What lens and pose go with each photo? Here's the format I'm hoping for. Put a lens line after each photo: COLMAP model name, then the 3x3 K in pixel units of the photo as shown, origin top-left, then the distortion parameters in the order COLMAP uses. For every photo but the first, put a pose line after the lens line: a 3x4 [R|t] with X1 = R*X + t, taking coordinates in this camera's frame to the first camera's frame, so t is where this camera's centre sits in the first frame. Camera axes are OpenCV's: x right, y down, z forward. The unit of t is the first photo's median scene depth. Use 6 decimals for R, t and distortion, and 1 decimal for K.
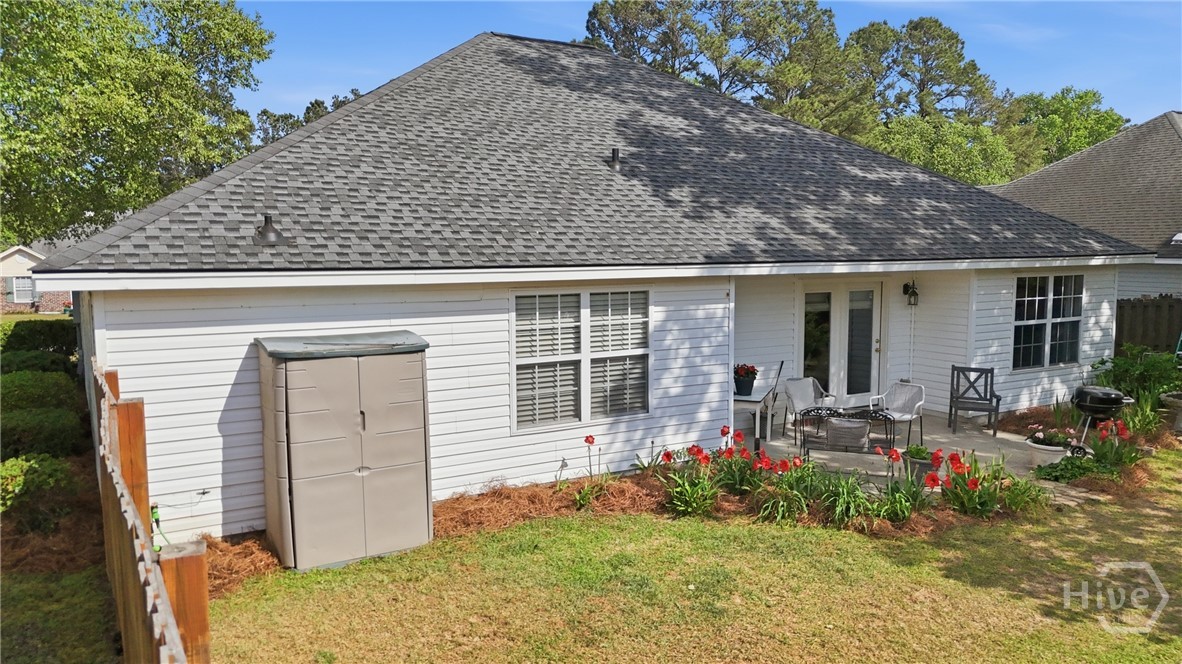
lens RADIAL K [[784.2, 0, 590.4], [0, 784.2, 330.8], [0, 0, 1]] dist [0.039942, -0.003730]
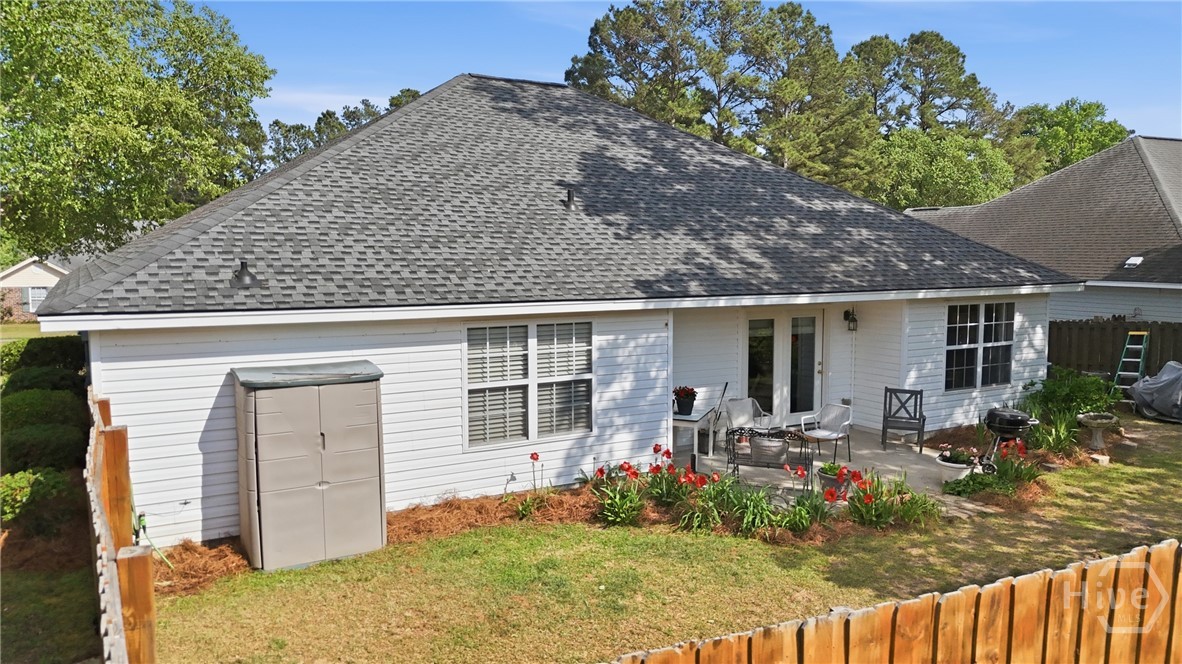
lens RADIAL K [[784.2, 0, 592.4], [0, 784.2, 331.3], [0, 0, 1]] dist [0.039942, -0.003730]
pose [[0.999919, 0.003998, -0.012072, 0.093109], [-0.004086, 0.999965, -0.007293, -0.031136], [0.012043, 0.007341, 0.999901, -0.117197]]
